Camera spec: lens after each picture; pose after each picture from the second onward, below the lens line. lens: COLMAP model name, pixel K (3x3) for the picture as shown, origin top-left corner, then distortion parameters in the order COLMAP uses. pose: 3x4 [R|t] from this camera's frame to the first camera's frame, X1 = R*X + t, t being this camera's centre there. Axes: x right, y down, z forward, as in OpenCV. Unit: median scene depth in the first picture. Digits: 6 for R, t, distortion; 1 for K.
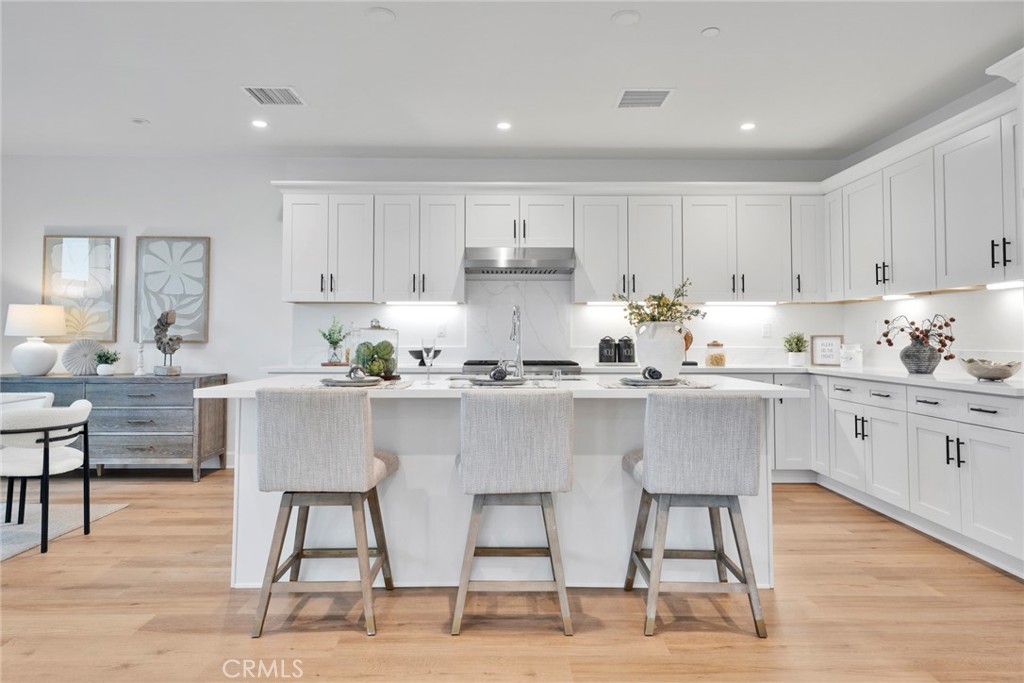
lens RADIAL K [[482.0, 0, 509.8], [0, 482.0, 337.9], [0, 0, 1]] dist [0.004646, 0.000047]
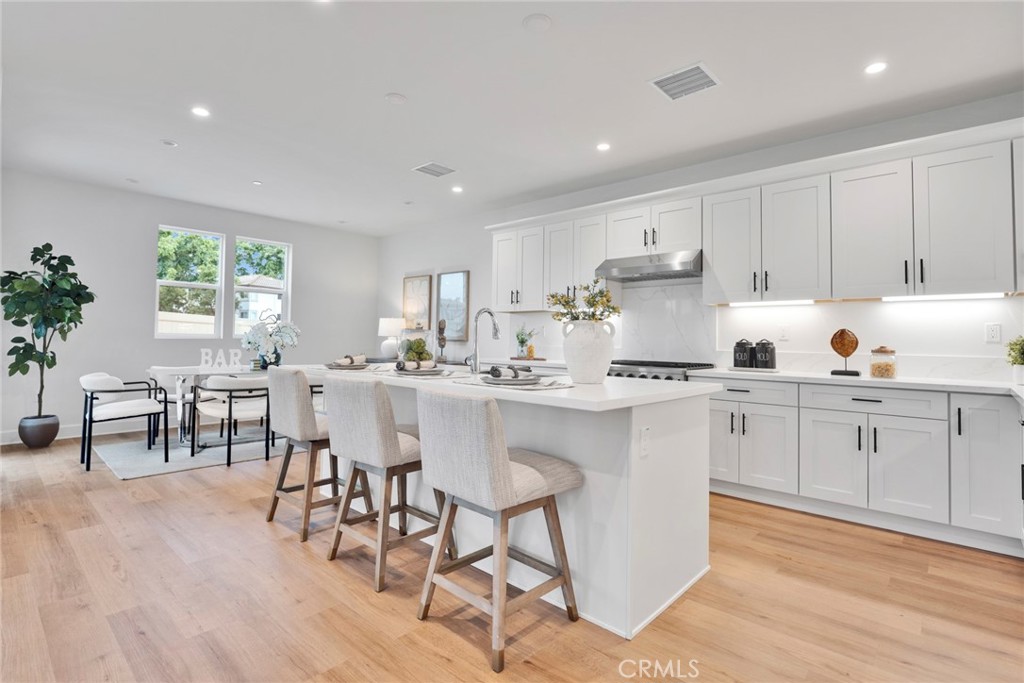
lens RADIAL K [[482.0, 0, 511.5], [0, 482.0, 343.6], [0, 0, 1]] dist [0.004646, 0.000047]
pose [[0.743058, 0.015001, -0.669058, 0.497494], [-0.010888, 0.999887, 0.010326, 0.000113], [0.669138, -0.000388, 0.743138, 0.005038]]
